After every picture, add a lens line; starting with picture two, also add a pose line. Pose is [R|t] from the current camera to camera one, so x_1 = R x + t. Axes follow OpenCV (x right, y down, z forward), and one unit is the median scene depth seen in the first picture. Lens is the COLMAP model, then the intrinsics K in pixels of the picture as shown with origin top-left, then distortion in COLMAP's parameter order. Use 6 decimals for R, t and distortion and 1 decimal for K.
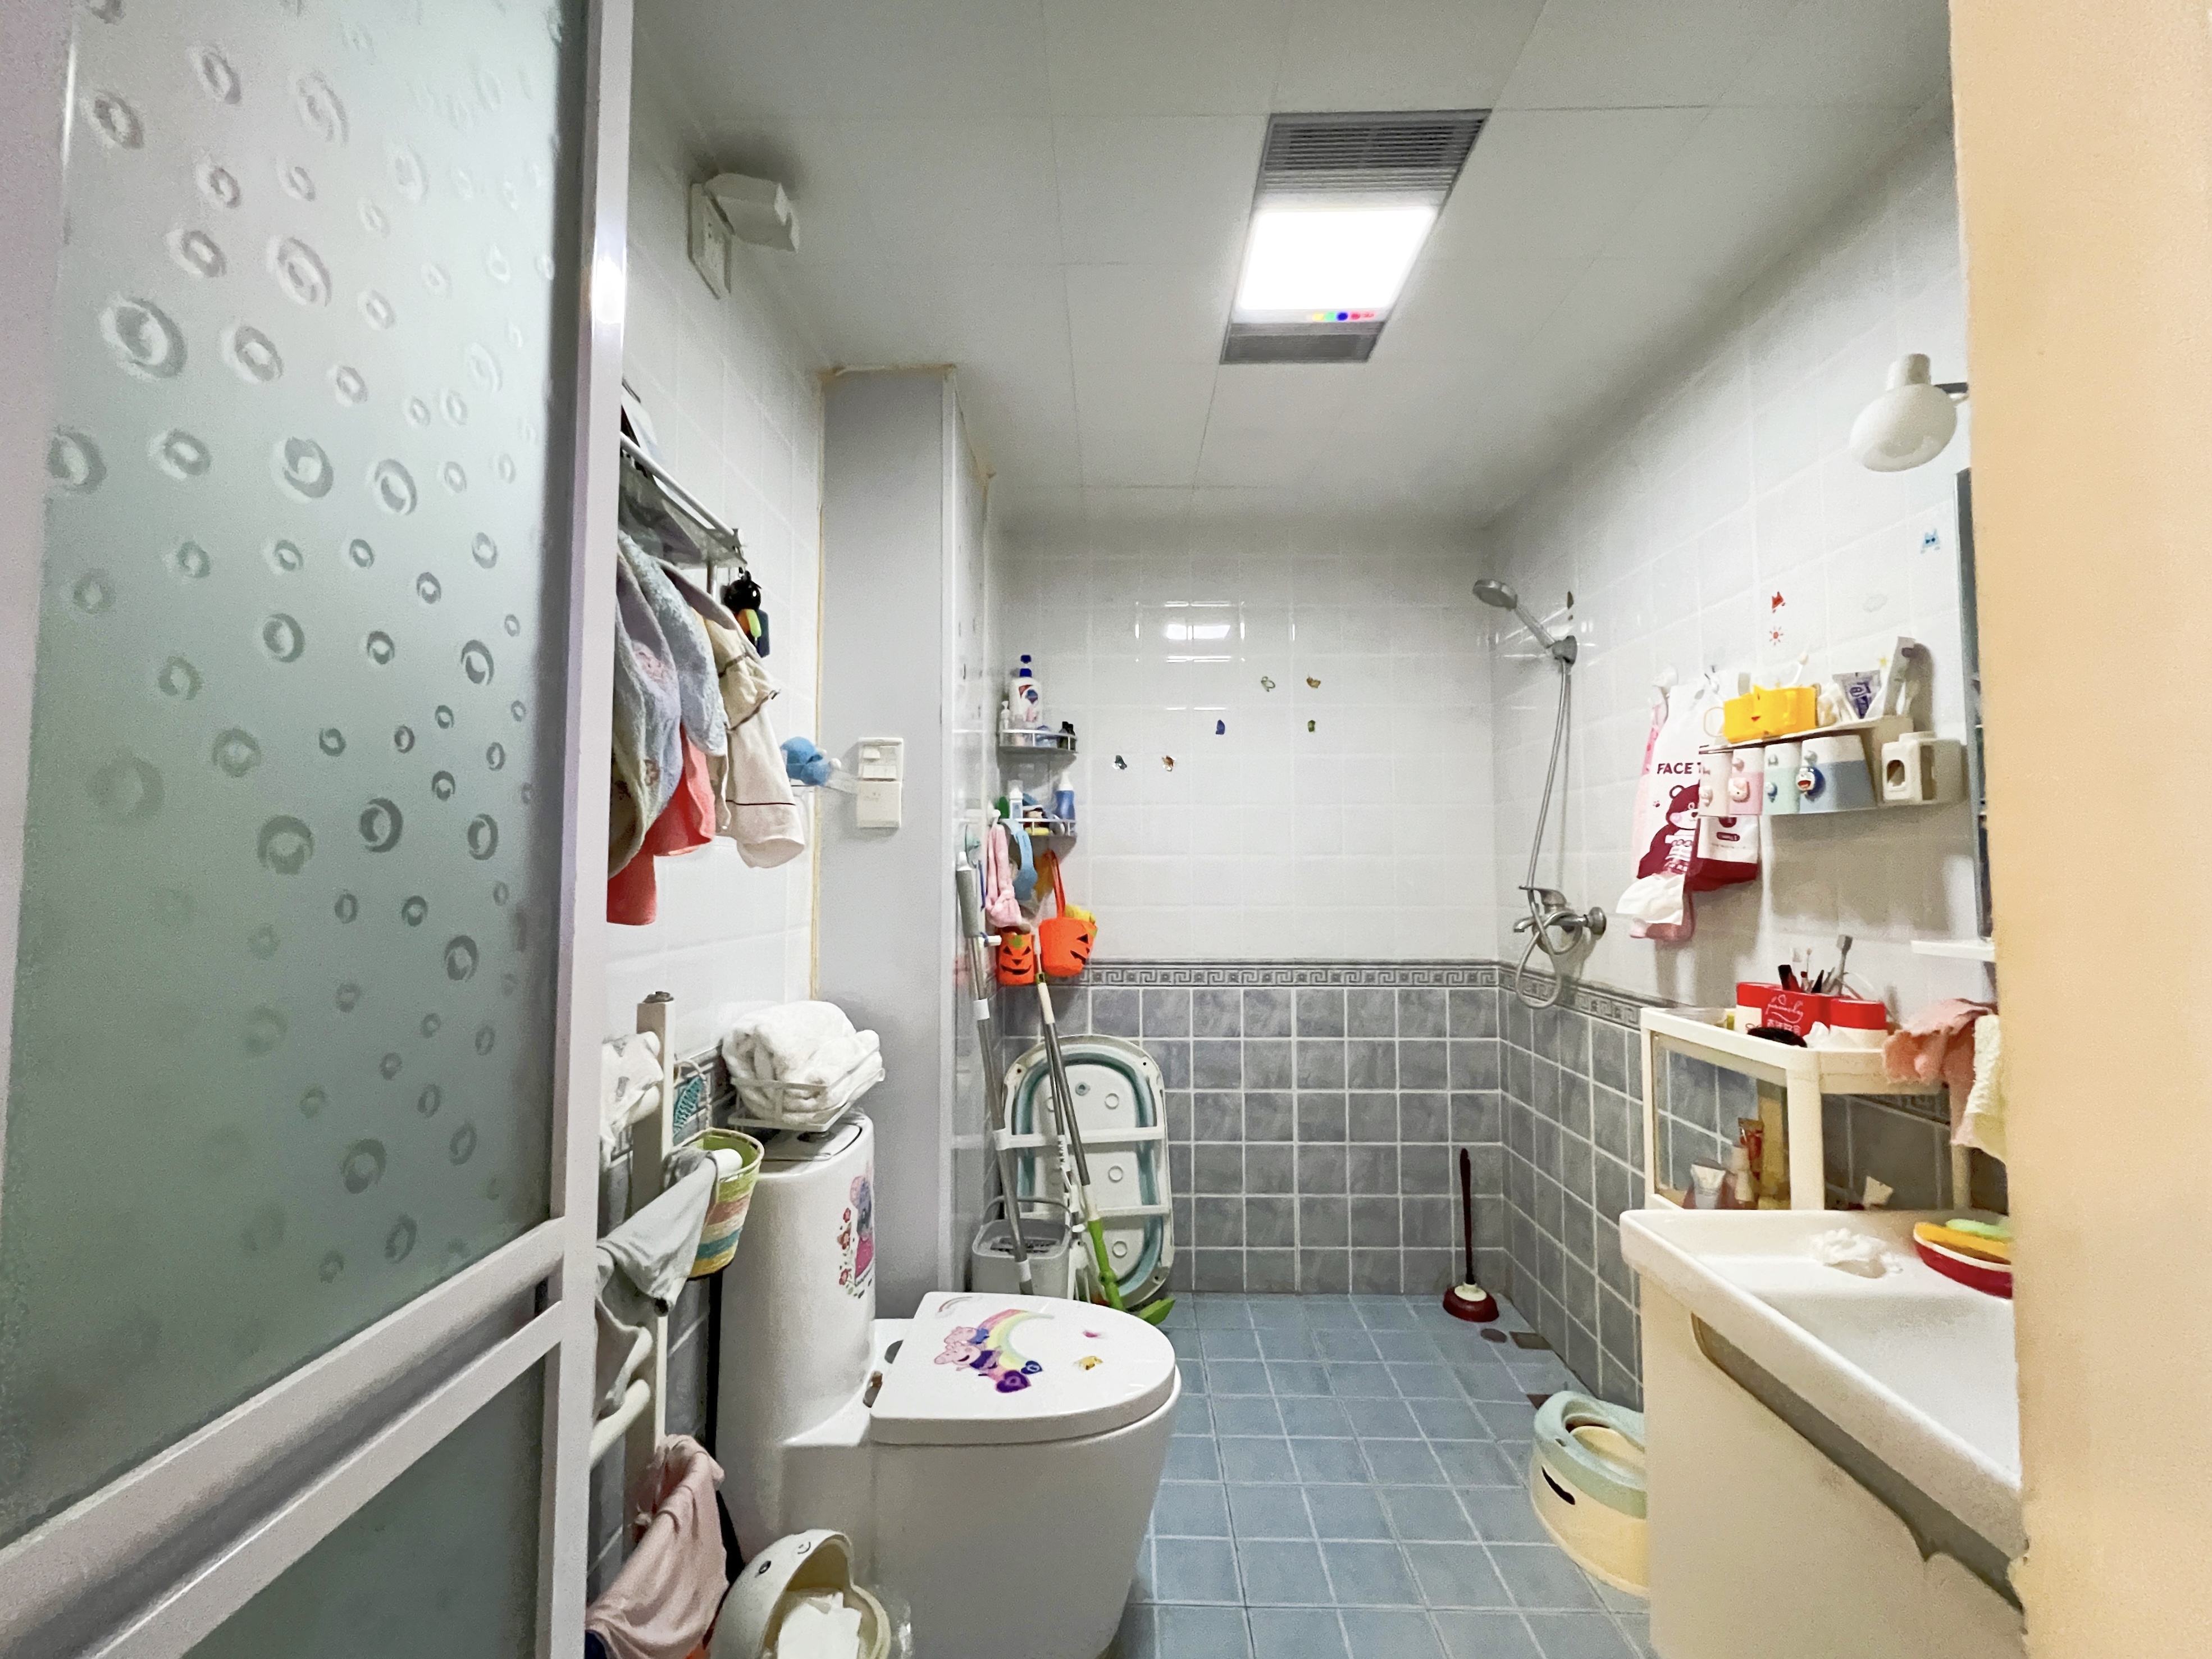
lens RADIAL K [[889.0, 0, 1110.1], [0, 889.0, 826.0], [0, 0, 1]] dist [-0.001506, -0.000138]
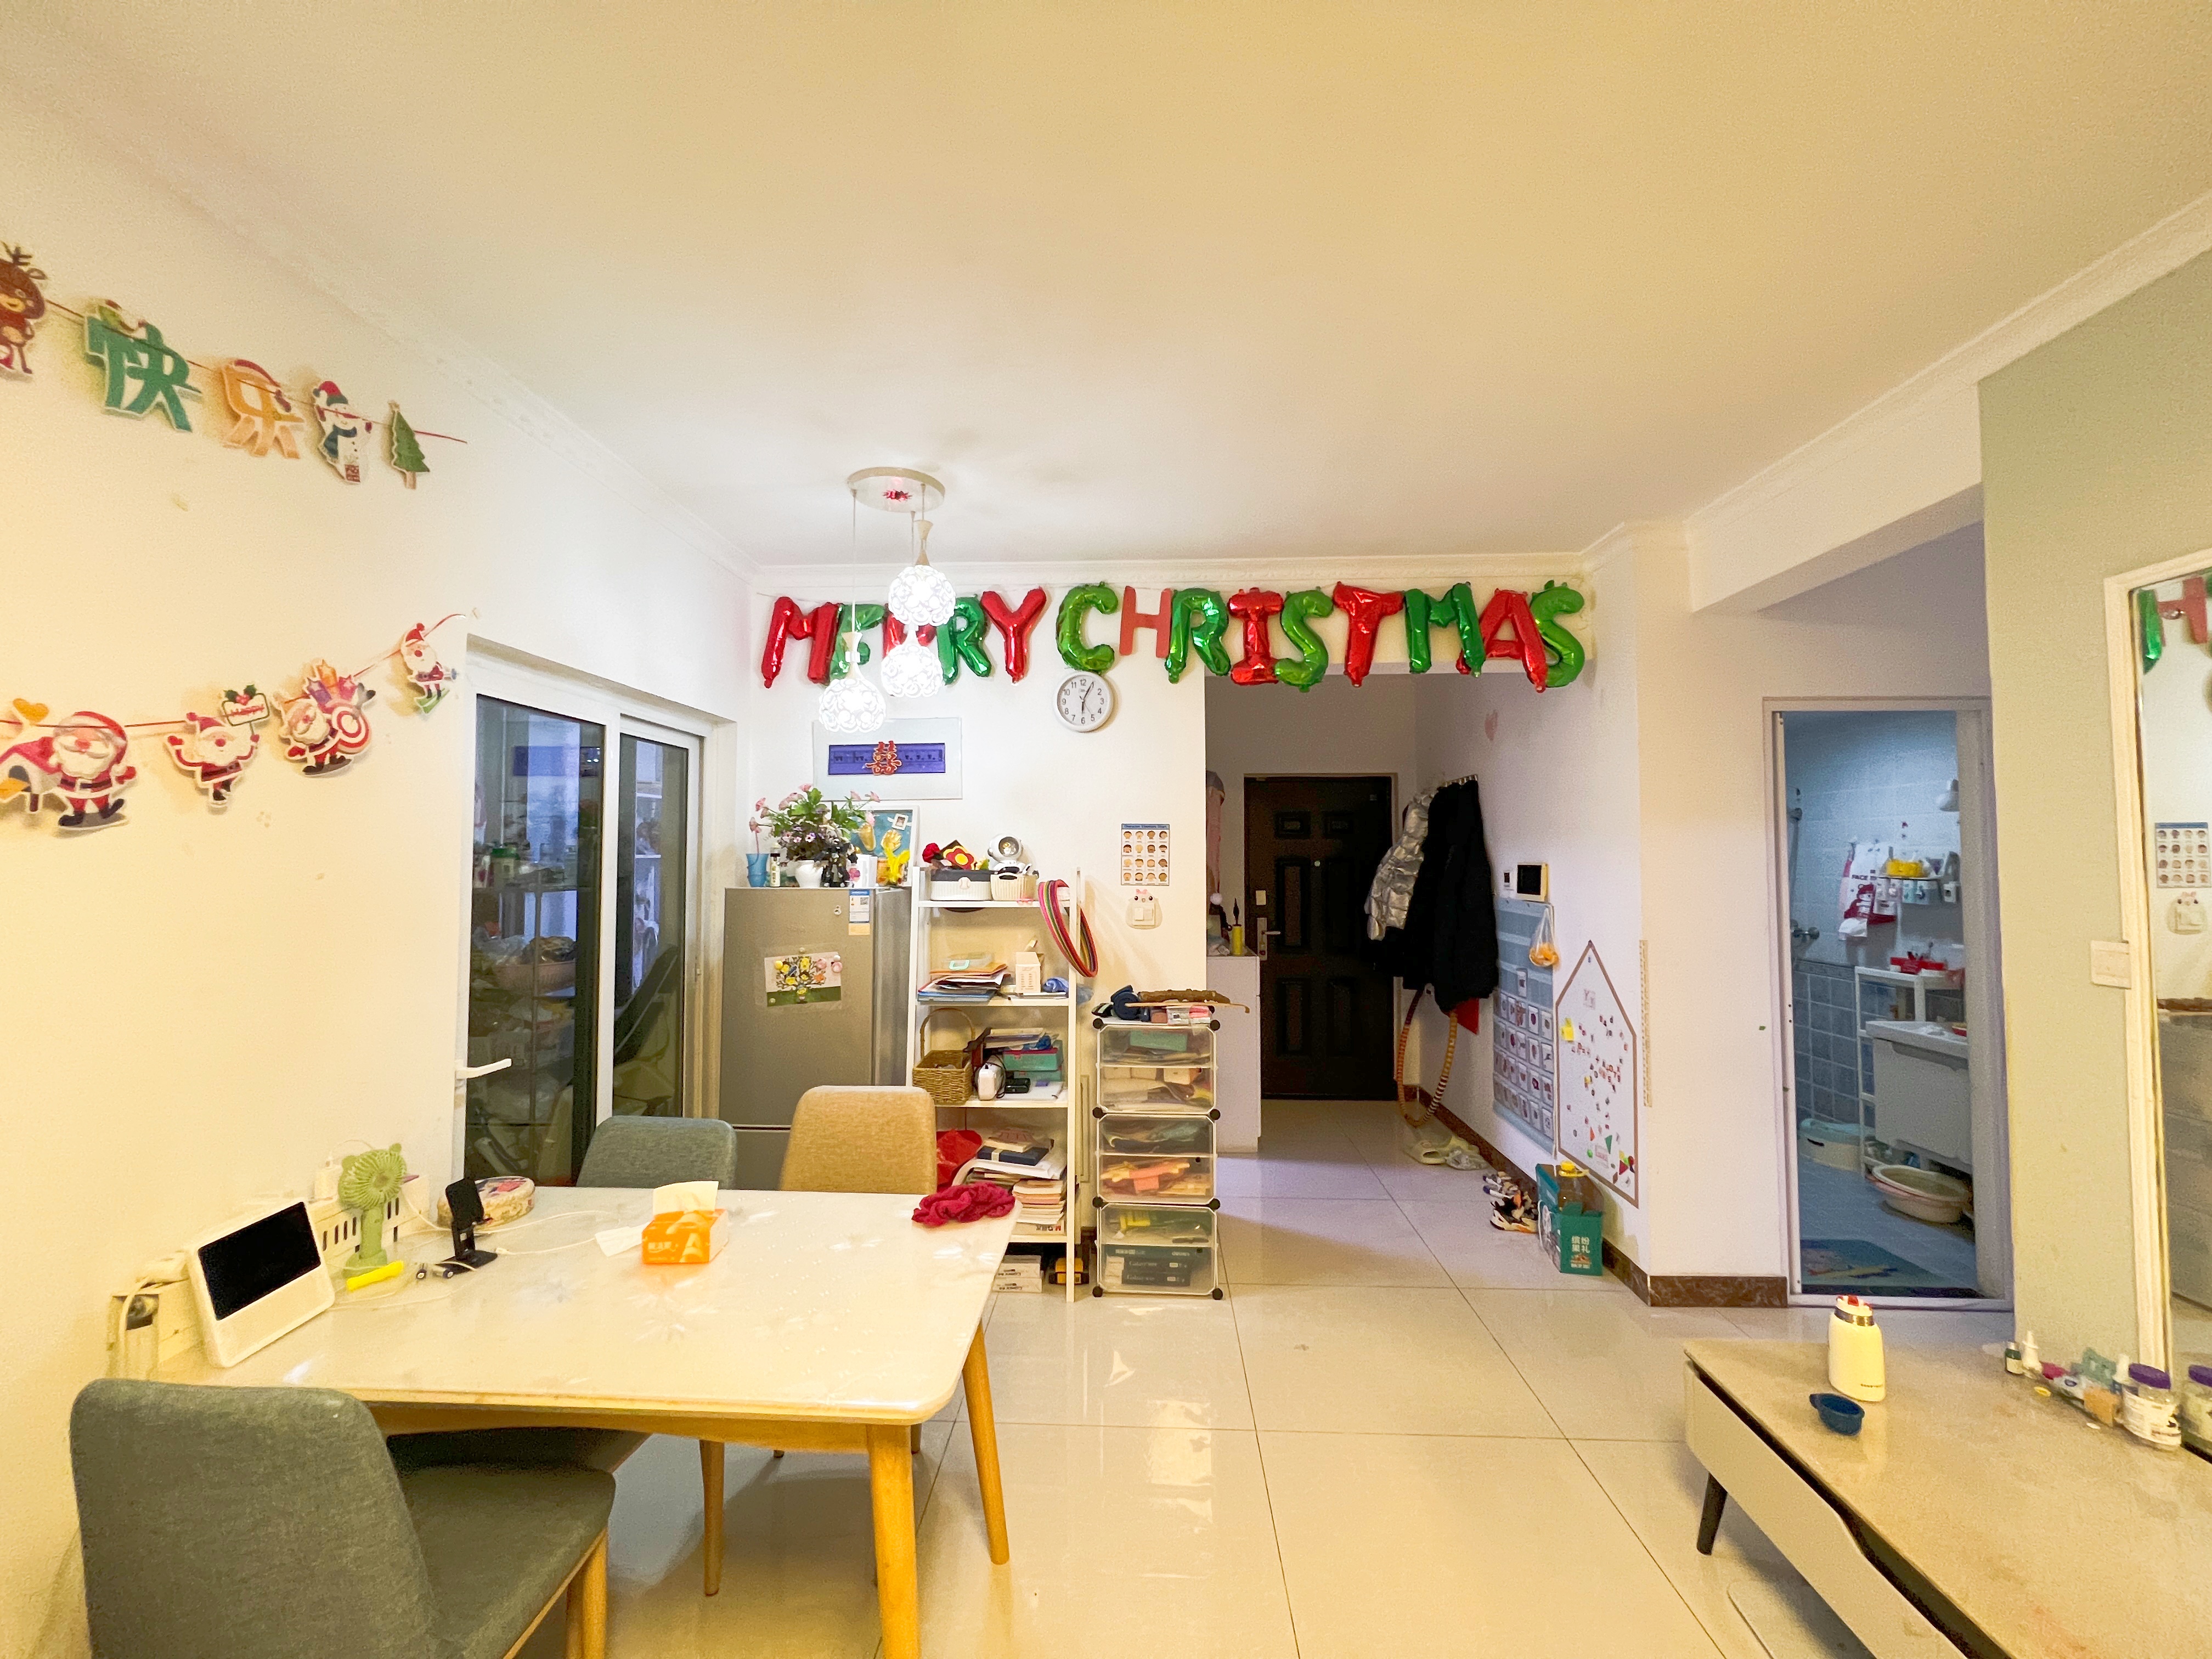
lens RADIAL K [[889.0, 0, 1097.5], [0, 889.0, 819.0], [0, 0, 1]] dist [-0.001506, -0.000138]
pose [[0.999682, 0.011439, -0.022492, -1.993417], [-0.011272, 0.999908, 0.007520, -0.294052], [0.022576, -0.007264, 0.999719, -2.142270]]
